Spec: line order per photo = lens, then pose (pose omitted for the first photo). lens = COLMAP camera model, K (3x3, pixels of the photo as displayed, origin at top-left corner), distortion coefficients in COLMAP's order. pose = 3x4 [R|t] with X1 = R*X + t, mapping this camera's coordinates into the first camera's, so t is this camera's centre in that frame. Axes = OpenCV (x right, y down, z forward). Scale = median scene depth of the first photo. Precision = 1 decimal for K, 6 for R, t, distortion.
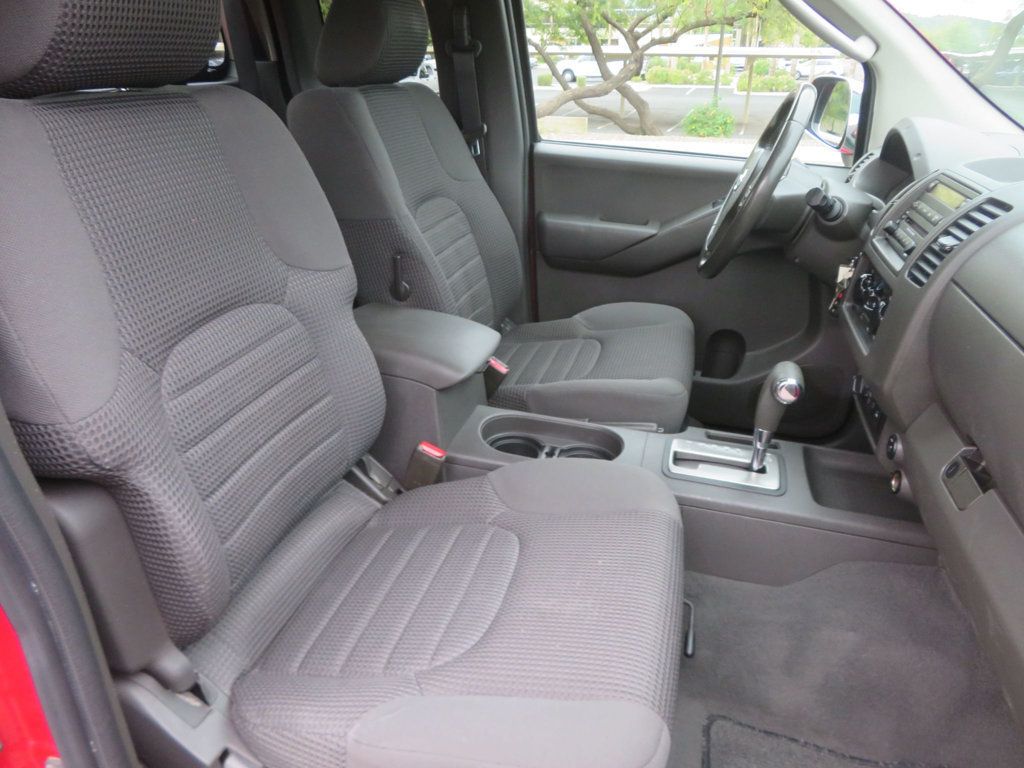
lens RADIAL K [[738.4, 0, 515.2], [0, 738.4, 385.0], [0, 0, 1]] dist [-0.003751, 0.002709]
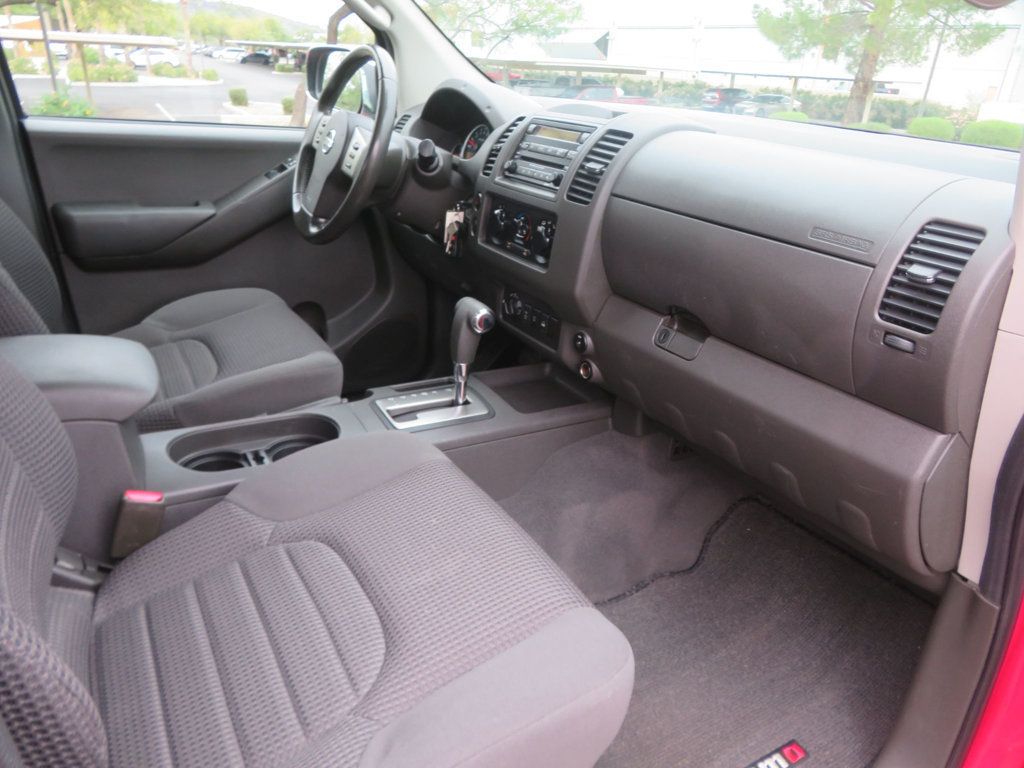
lens RADIAL K [[732.5, 0, 516.1], [0, 732.5, 386.3], [0, 0, 1]] dist [-0.011158, 0.007939]
pose [[0.701920, -0.268545, 0.659691, -0.303826], [0.258525, 0.959093, 0.115350, -0.010904], [-0.663681, 0.089580, 0.742632, 0.148288]]
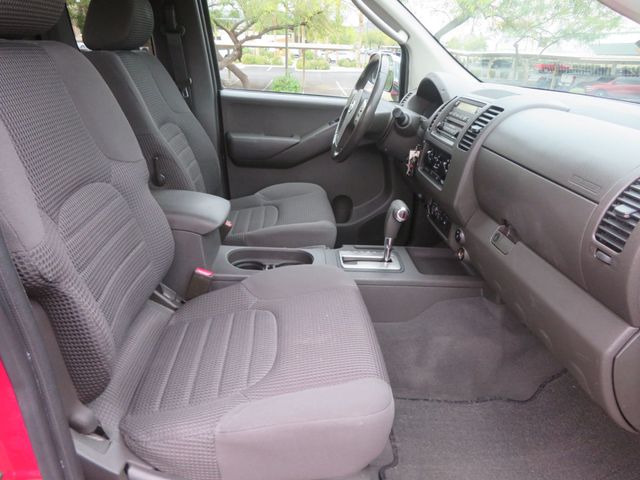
lens RADIAL K [[461.5, 0, 322.0], [0, 461.5, 240.6], [0, 0, 1]] dist [-0.003751, 0.002709]
pose [[0.947032, -0.102491, 0.304346, -0.162211], [0.109423, 0.993979, -0.005759, 0.052026], [-0.301923, 0.038756, 0.952544, -0.040093]]
